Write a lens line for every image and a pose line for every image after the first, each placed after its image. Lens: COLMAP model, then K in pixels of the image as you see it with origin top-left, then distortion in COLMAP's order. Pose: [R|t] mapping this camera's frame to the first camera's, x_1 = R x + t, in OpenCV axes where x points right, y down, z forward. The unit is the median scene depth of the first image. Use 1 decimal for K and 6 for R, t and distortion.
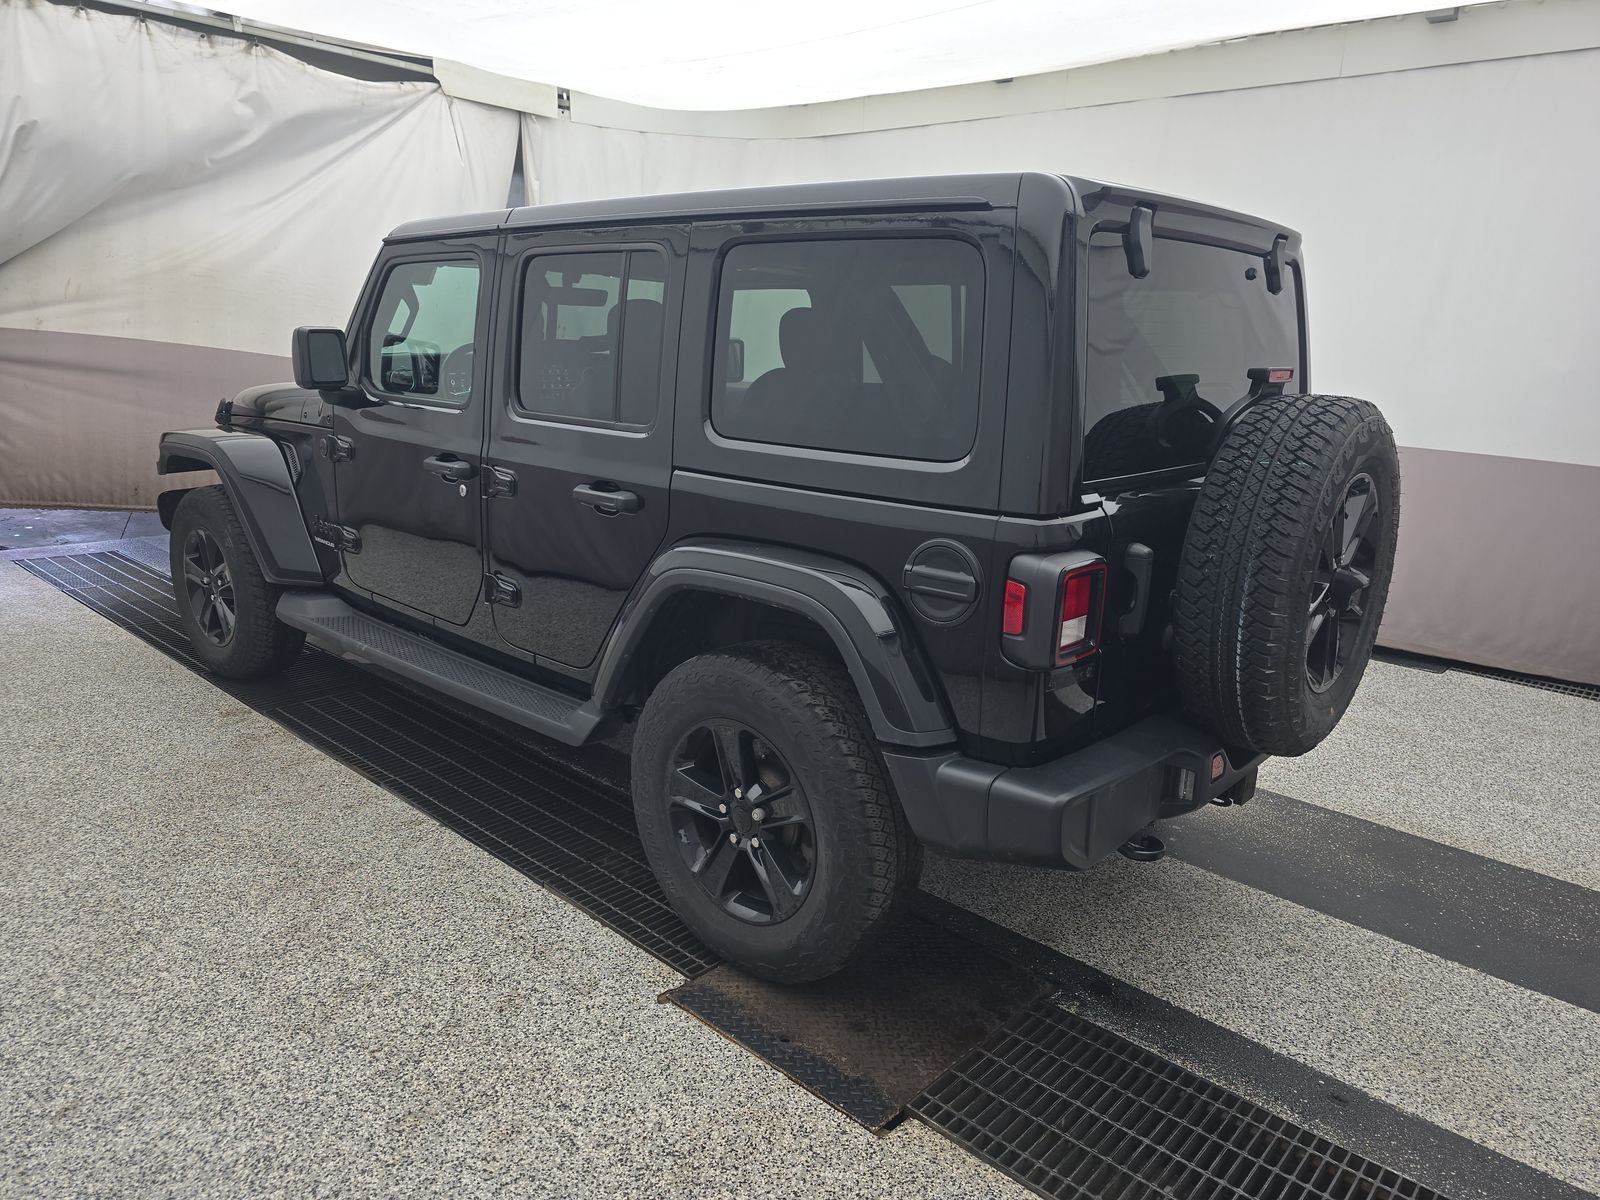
lens RADIAL K [[1115.3, 0, 800.0], [0, 1115.3, 600.0], [0, 0, 1]] dist [0.051455, -0.072515]
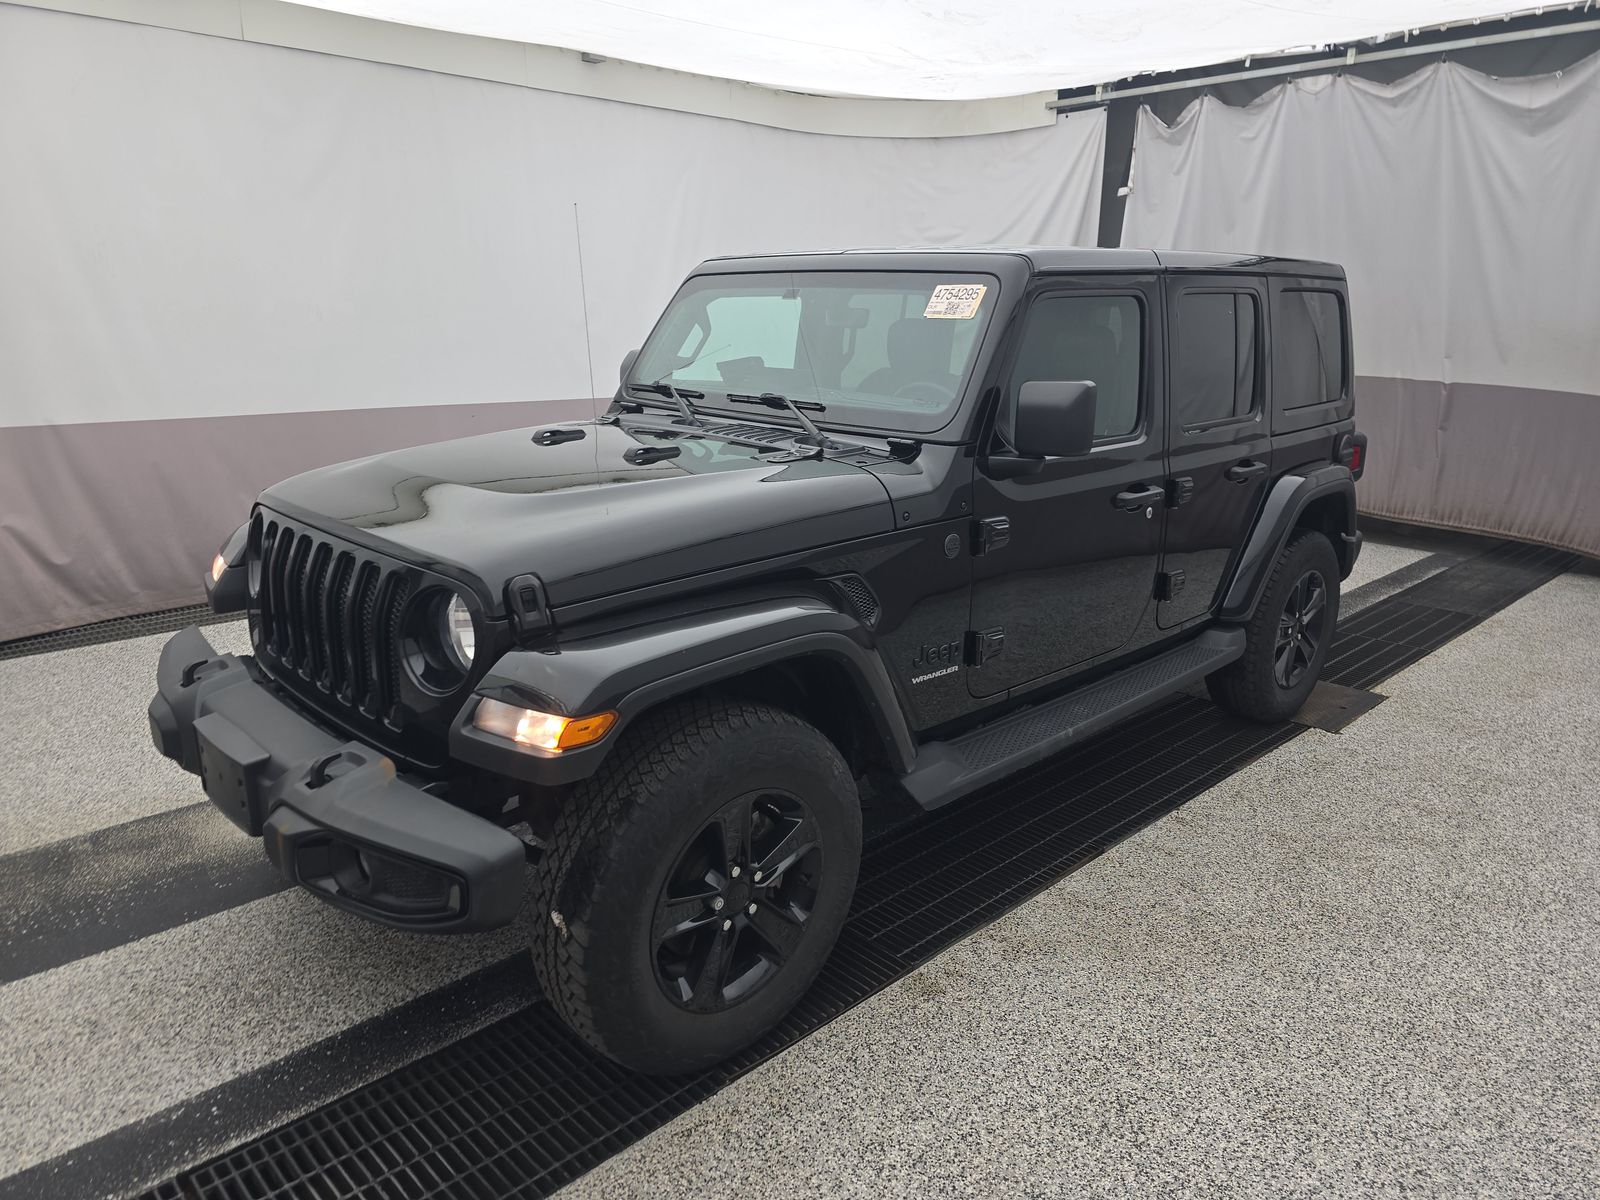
lens RADIAL K [[1073.8, 0, 802.8], [0, 1073.8, 576.7], [0, 0, 1]] dist [0.032526, -0.044365]
pose [[0.080575, -0.244378, 0.966327, -1.410303], [0.297731, 0.931119, 0.210648, -0.364029], [-0.951243, 0.270732, 0.147784, 1.224855]]
